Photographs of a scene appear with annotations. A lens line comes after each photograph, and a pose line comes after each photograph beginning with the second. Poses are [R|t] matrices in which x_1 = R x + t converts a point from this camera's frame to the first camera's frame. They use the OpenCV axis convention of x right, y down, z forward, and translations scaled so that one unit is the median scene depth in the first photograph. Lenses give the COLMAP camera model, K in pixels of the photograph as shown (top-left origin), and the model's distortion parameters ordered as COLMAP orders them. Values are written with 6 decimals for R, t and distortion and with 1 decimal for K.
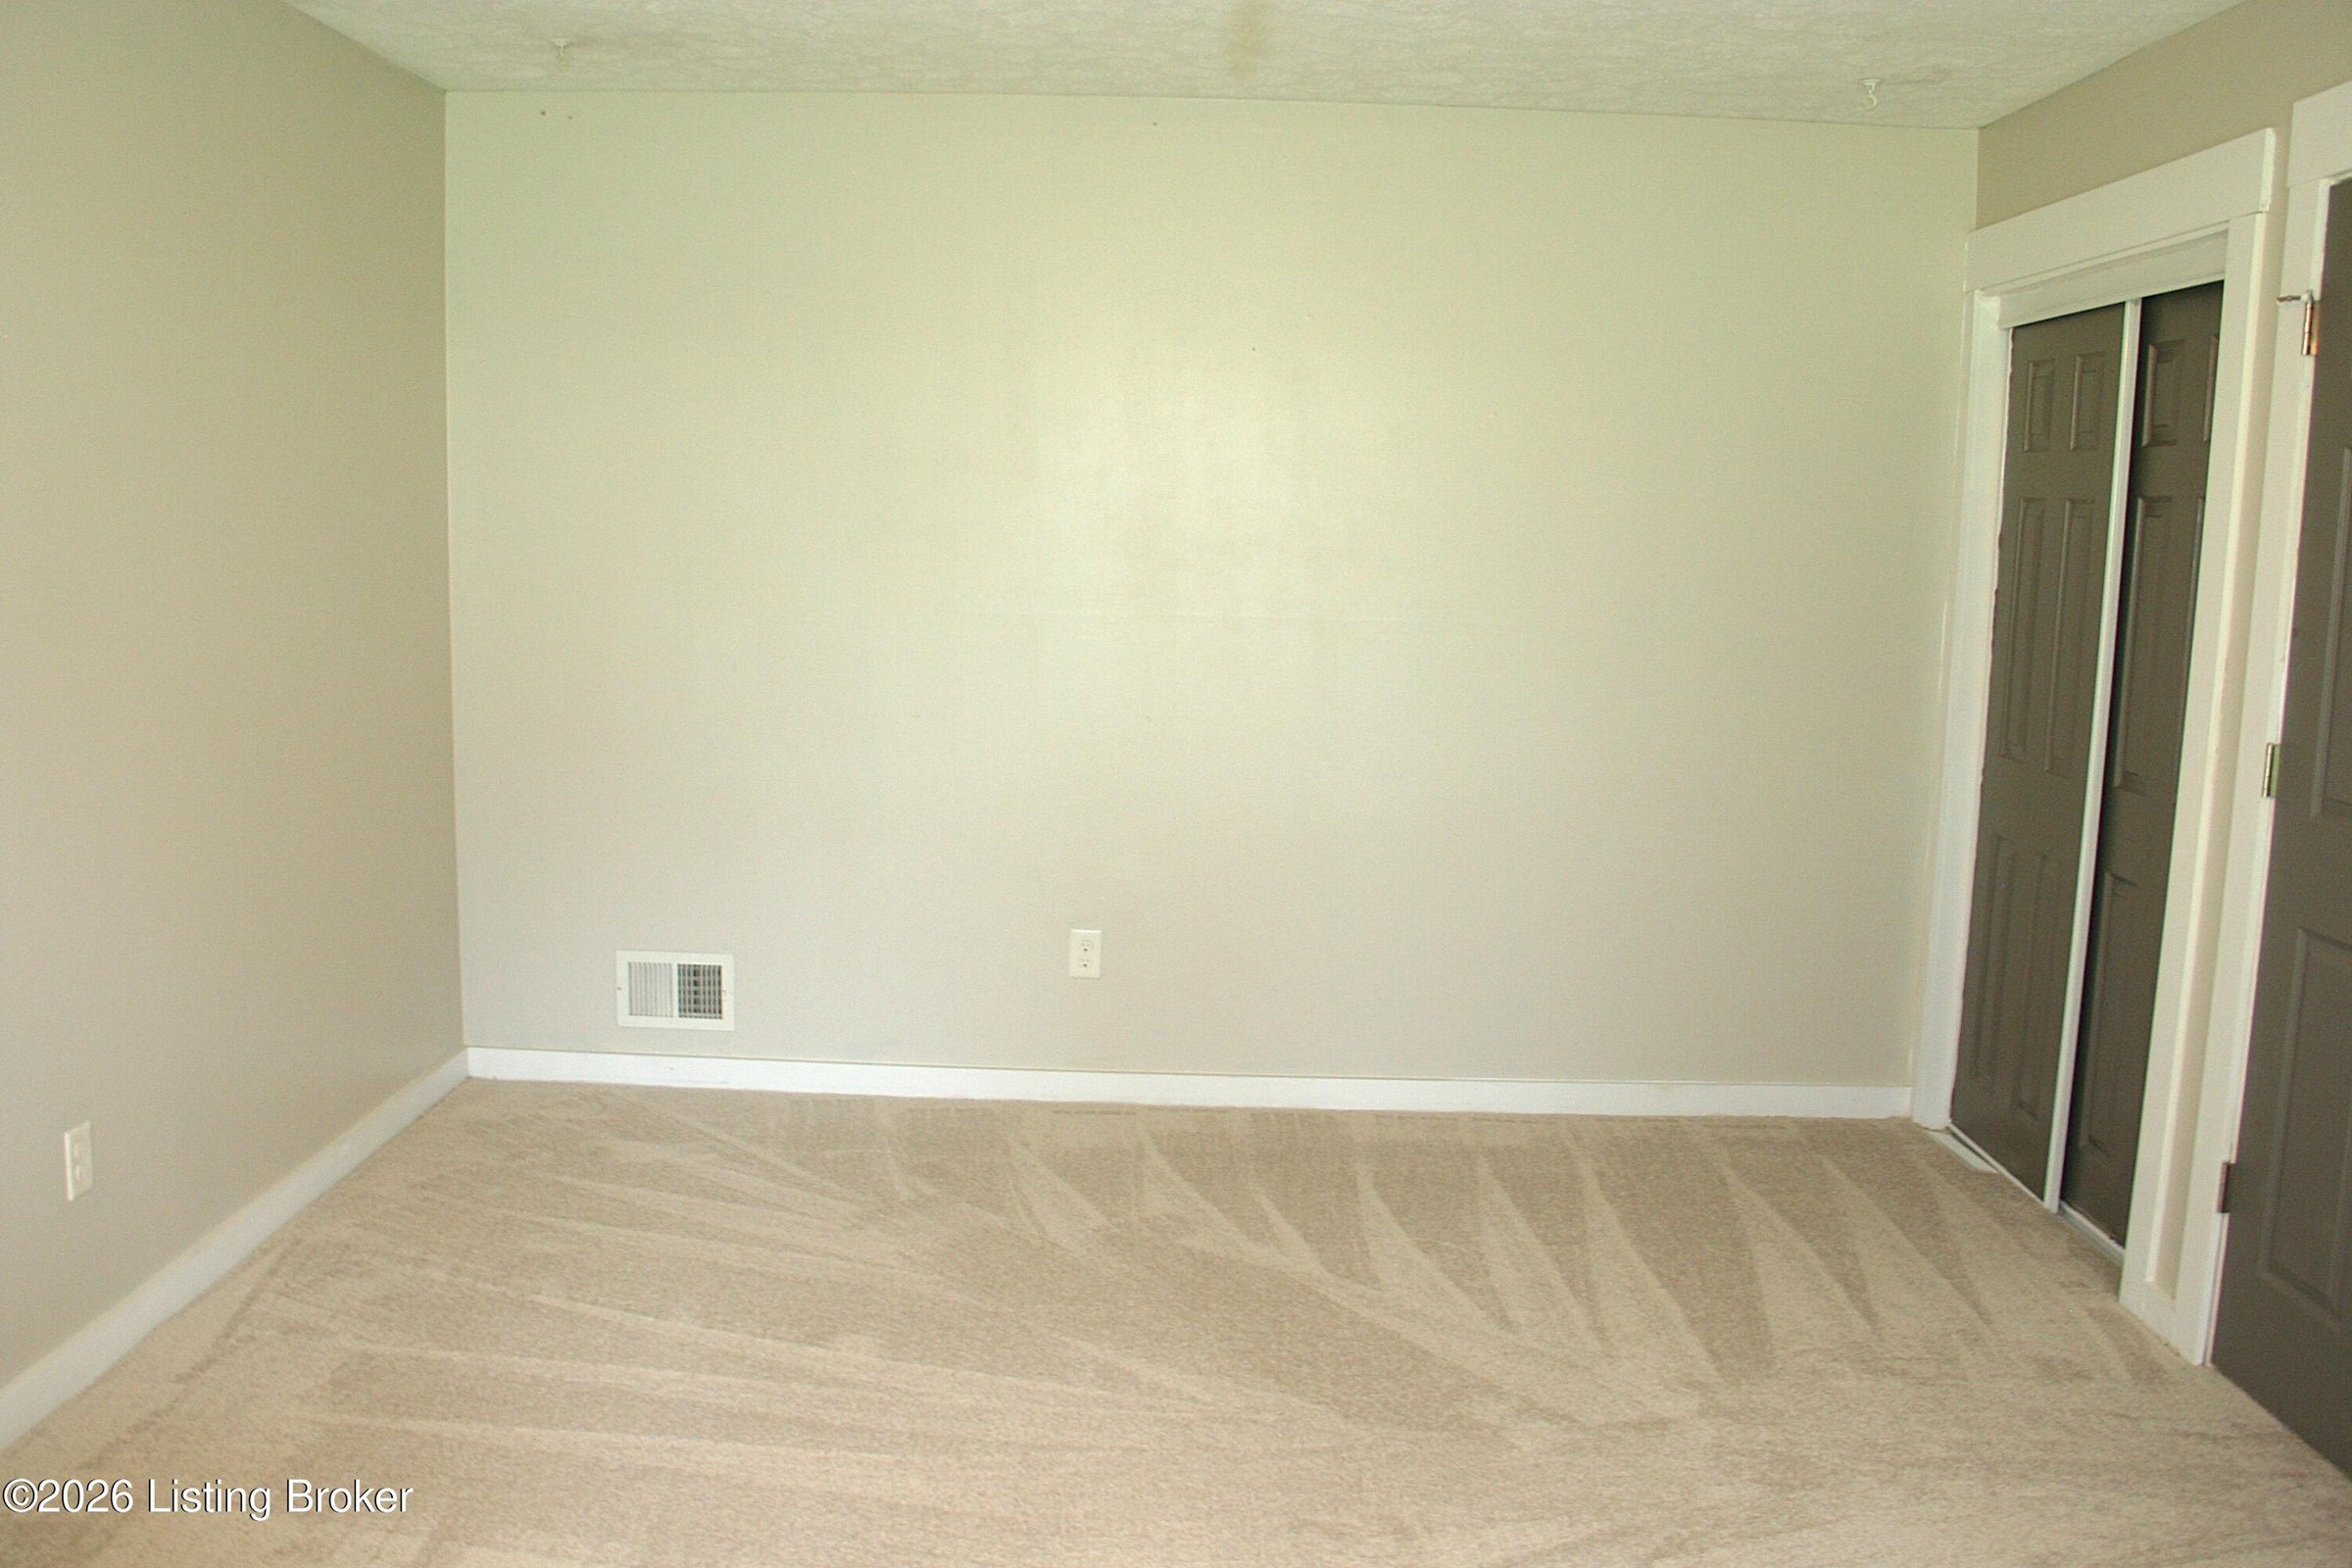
lens RADIAL K [[1985.4, 0, 1150.5], [0, 1985.4, 775.5], [0, 0, 1]] dist [-0.168616, 0.138563]
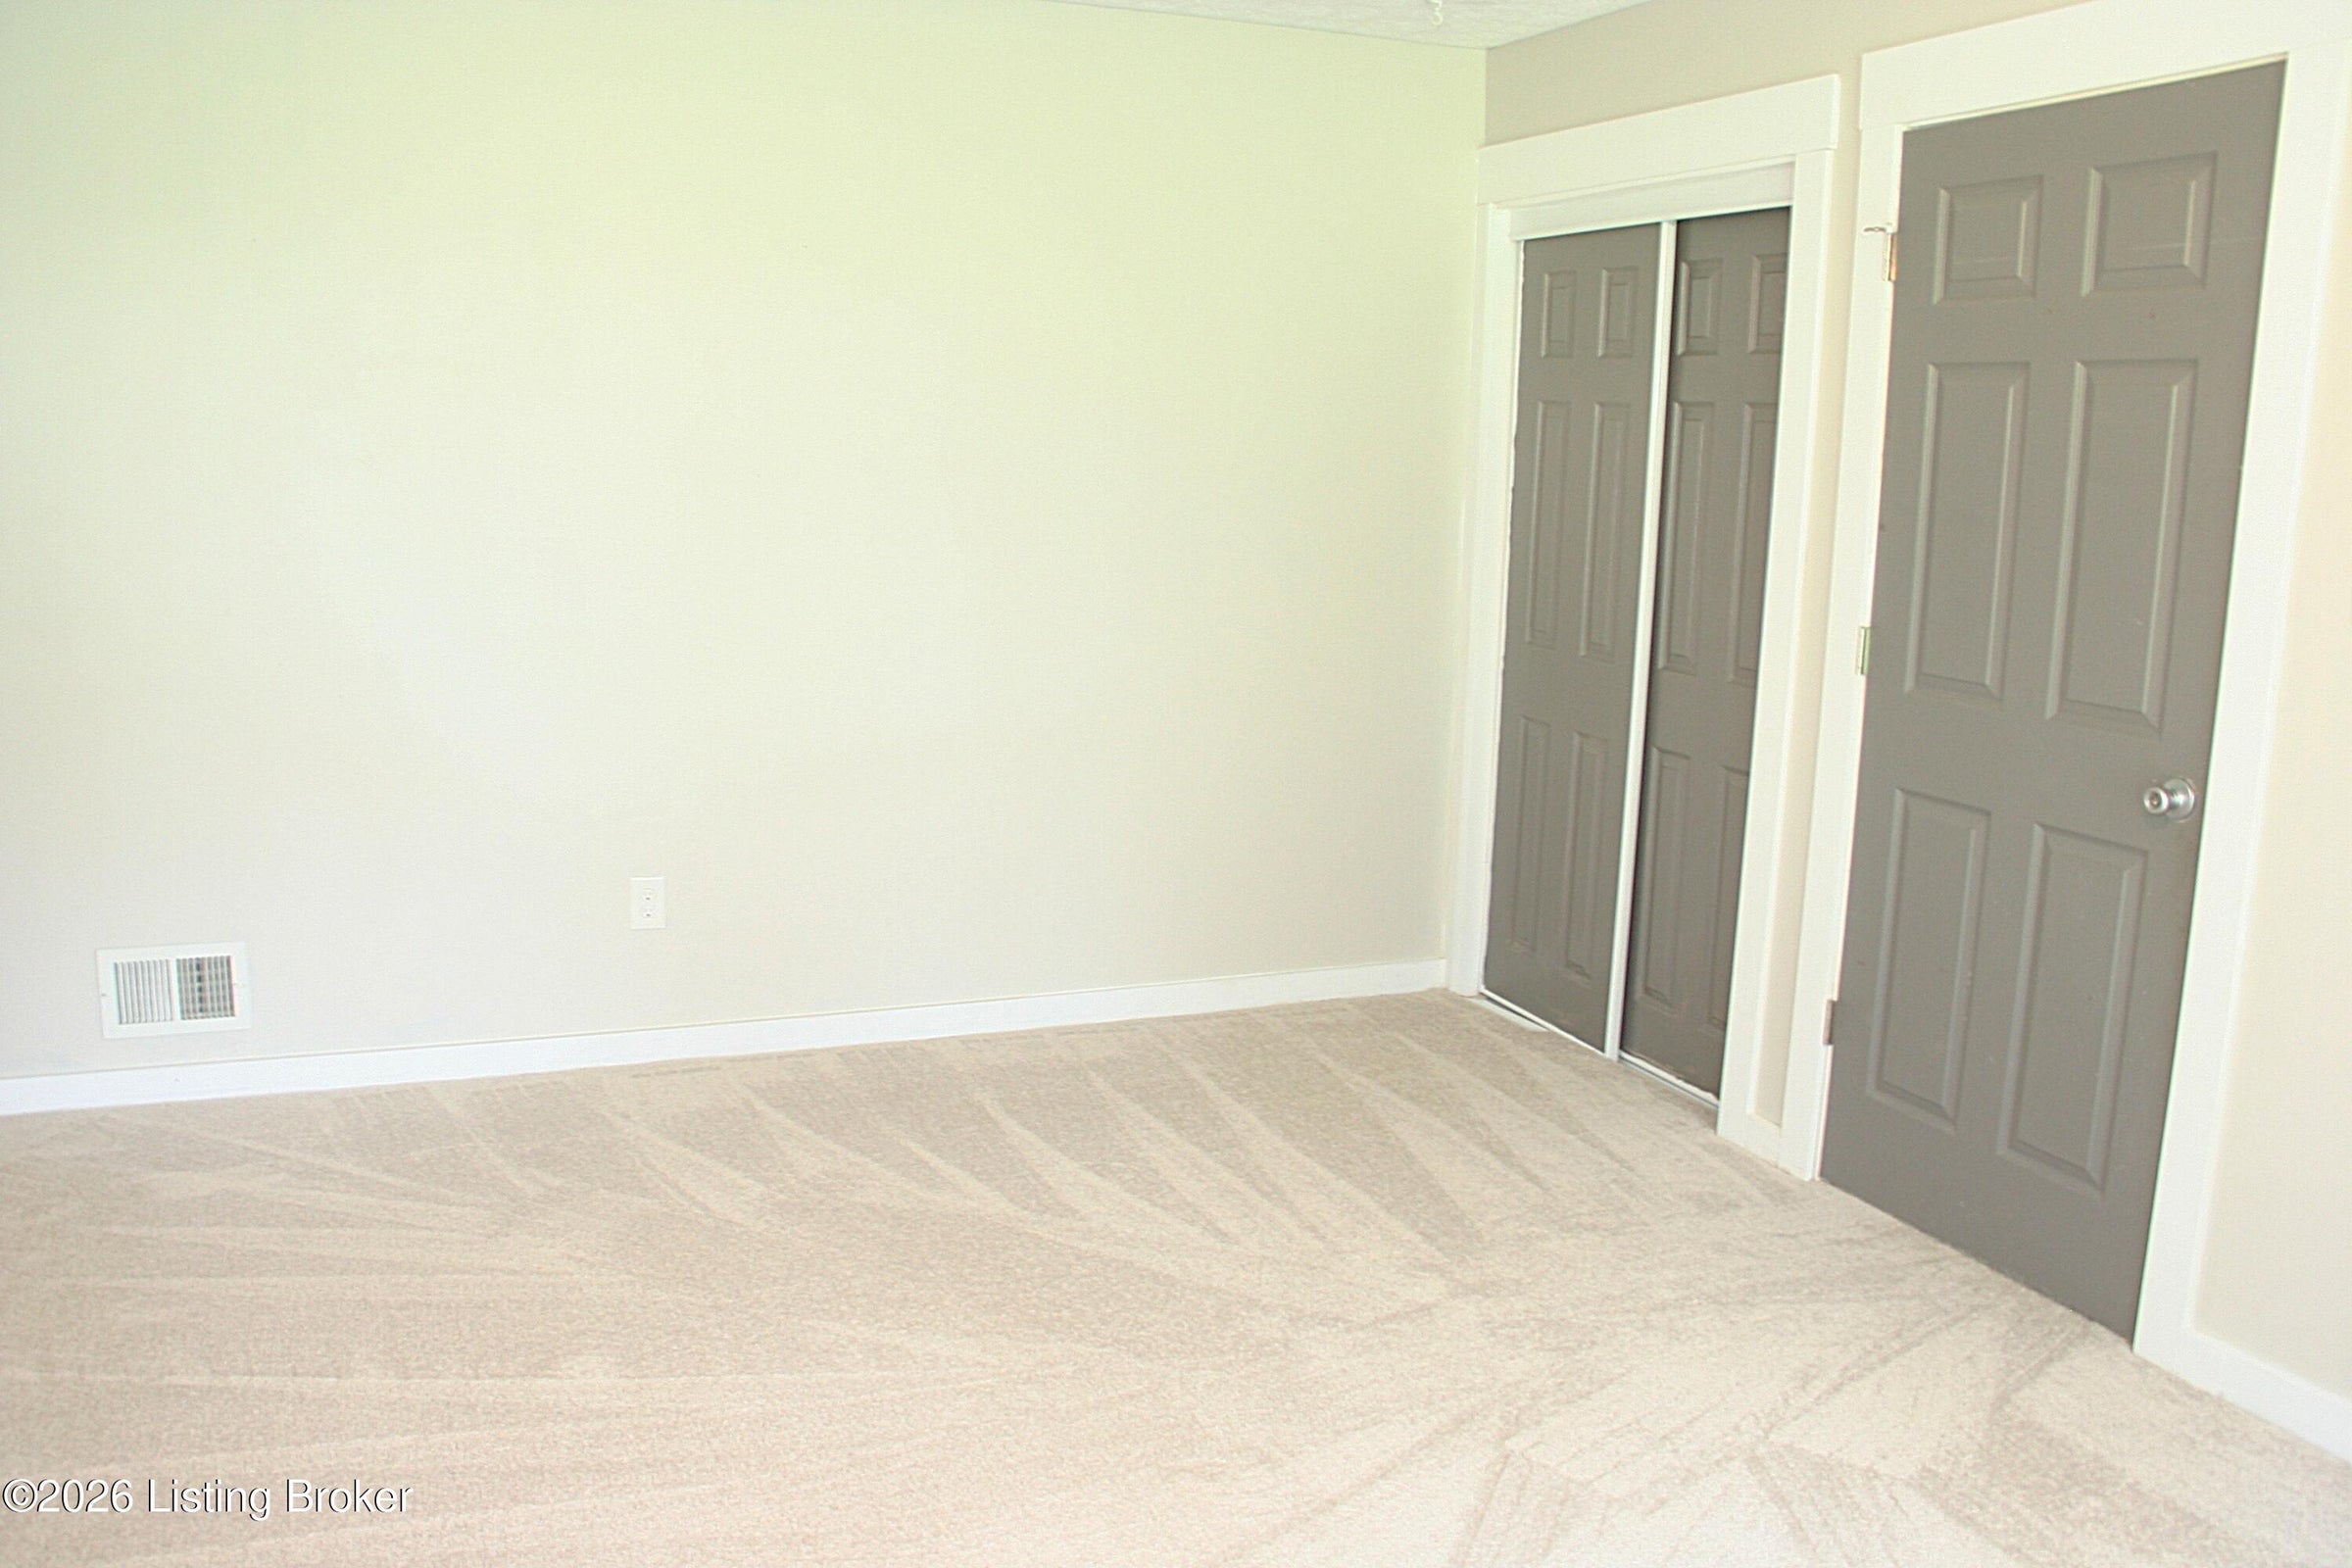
lens RADIAL K [[1985.4, 0, 1150.5], [0, 1985.4, 775.5], [0, 0, 1]] dist [-0.168616, 0.138563]
pose [[0.921719, -0.070288, 0.381435, -0.194449], [0.050602, 0.996829, 0.061410, -0.016715], [-0.384542, -0.037302, 0.922353, 0.079302]]
